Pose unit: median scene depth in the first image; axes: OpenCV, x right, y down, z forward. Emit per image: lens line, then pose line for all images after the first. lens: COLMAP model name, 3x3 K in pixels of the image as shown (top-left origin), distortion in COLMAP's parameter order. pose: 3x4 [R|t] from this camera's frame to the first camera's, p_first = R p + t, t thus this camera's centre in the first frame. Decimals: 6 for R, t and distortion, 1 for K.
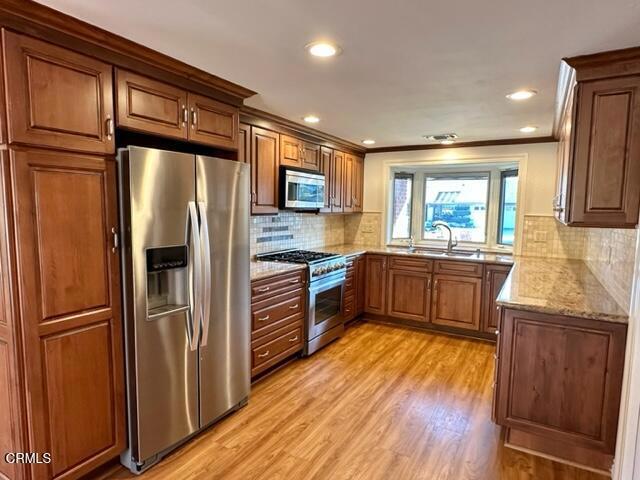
lens RADIAL K [[381.9, 0, 319.1], [0, 381.9, 241.2], [0, 0, 1]] dist [-0.001771, 0.003438]
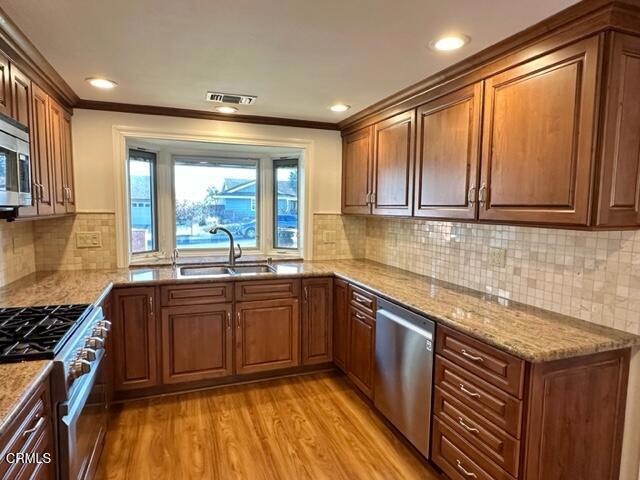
lens RADIAL K [[381.9, 0, 318.6], [0, 381.9, 243.1], [0, 0, 1]] dist [-0.001771, 0.003438]
pose [[0.639278, -0.080144, 0.764788, -0.108966], [0.068745, 0.996528, 0.046966, -0.039553], [-0.765897, 0.022551, 0.642568, 0.435906]]
